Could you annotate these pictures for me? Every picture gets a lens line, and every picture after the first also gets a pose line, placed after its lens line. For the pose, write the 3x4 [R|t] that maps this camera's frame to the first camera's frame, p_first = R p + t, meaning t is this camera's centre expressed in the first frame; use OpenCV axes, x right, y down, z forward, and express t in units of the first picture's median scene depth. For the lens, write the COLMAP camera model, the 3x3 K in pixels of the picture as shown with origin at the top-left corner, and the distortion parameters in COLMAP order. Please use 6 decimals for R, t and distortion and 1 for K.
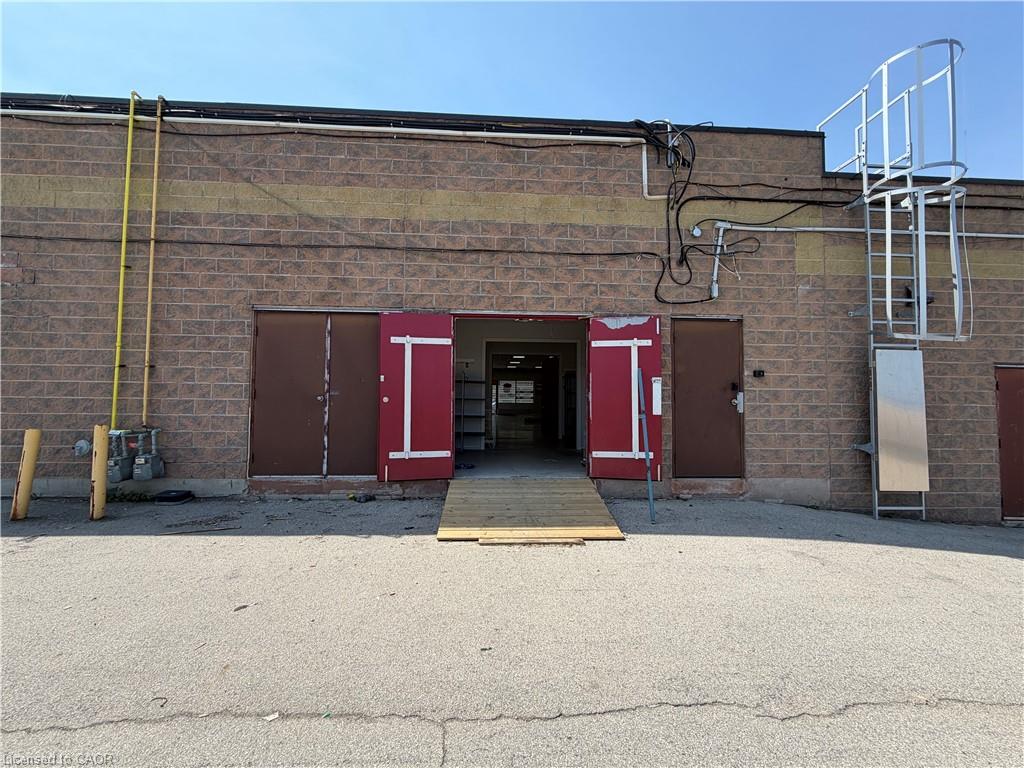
lens RADIAL K [[407.2, 0, 511.5], [0, 407.2, 383.8], [0, 0, 1]] dist [0.000105, 0.000139]
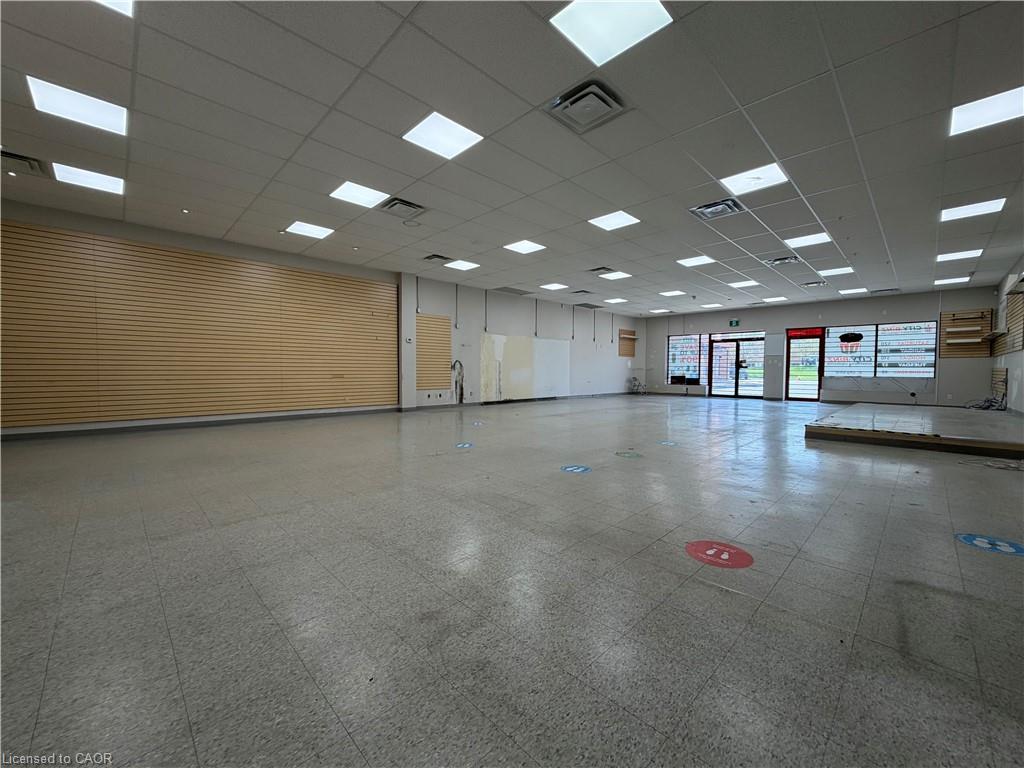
lens RADIAL K [[407.2, 0, 510.0], [0, 407.2, 382.2], [0, 0, 1]] dist [0.000105, 0.000139]
pose [[0.653843, 0.015100, -0.756480, 0.083094], [0.033017, 0.998279, 0.048464, 0.019126], [0.755910, -0.056665, 0.652219, 0.434299]]
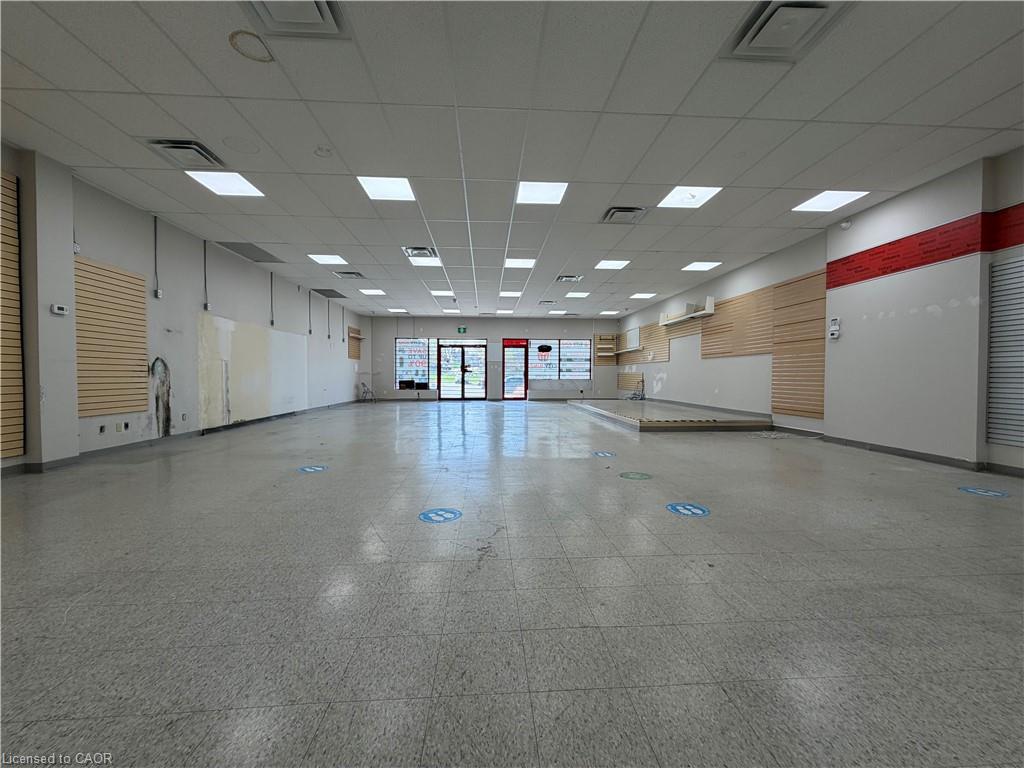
lens RADIAL K [[407.2, 0, 510.1], [0, 407.2, 384.0], [0, 0, 1]] dist [0.000105, 0.000139]
pose [[0.999952, -0.009477, -0.002474, -0.055903], [0.009613, 0.998010, 0.062326, 0.017682], [0.001878, -0.062347, 0.998053, 0.439814]]
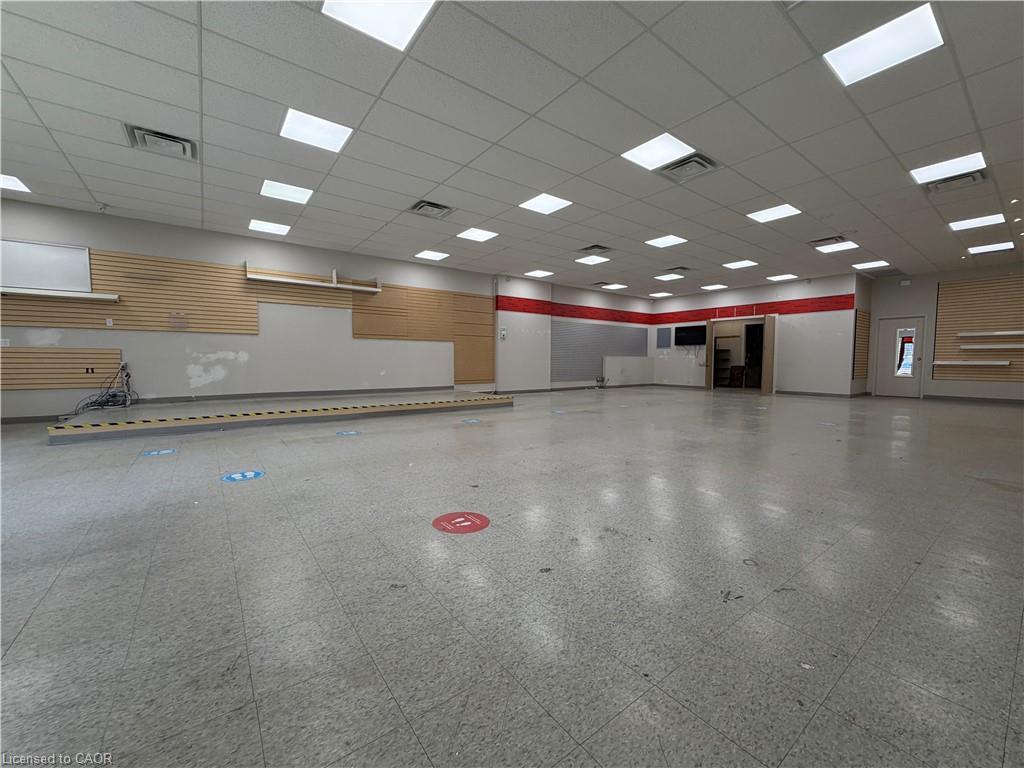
lens RADIAL K [[407.2, 0, 508.2], [0, 407.2, 384.0], [0, 0, 1]] dist [0.000105, 0.000139]
pose [[-0.546098, -0.063089, 0.835342, -0.216503], [-0.045477, 0.997922, 0.045637, 0.034408], [-0.836486, -0.013066, -0.547832, 0.850998]]
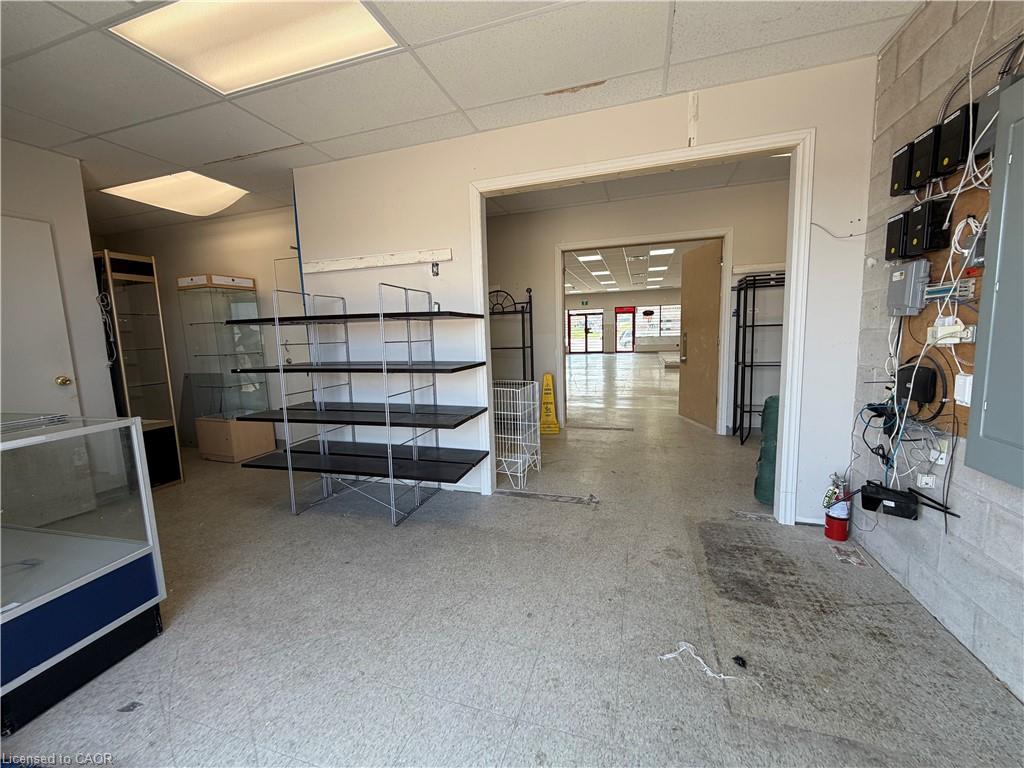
lens RADIAL K [[407.2, 0, 504.7], [0, 407.2, 383.8], [0, 0, 1]] dist [0.000105, 0.000139]
pose [[0.926764, 0.004801, -0.375614, 0.027268], [0.057917, 0.986136, 0.155505, 0.001070], [0.371153, -0.165870, 0.913637, 0.209031]]
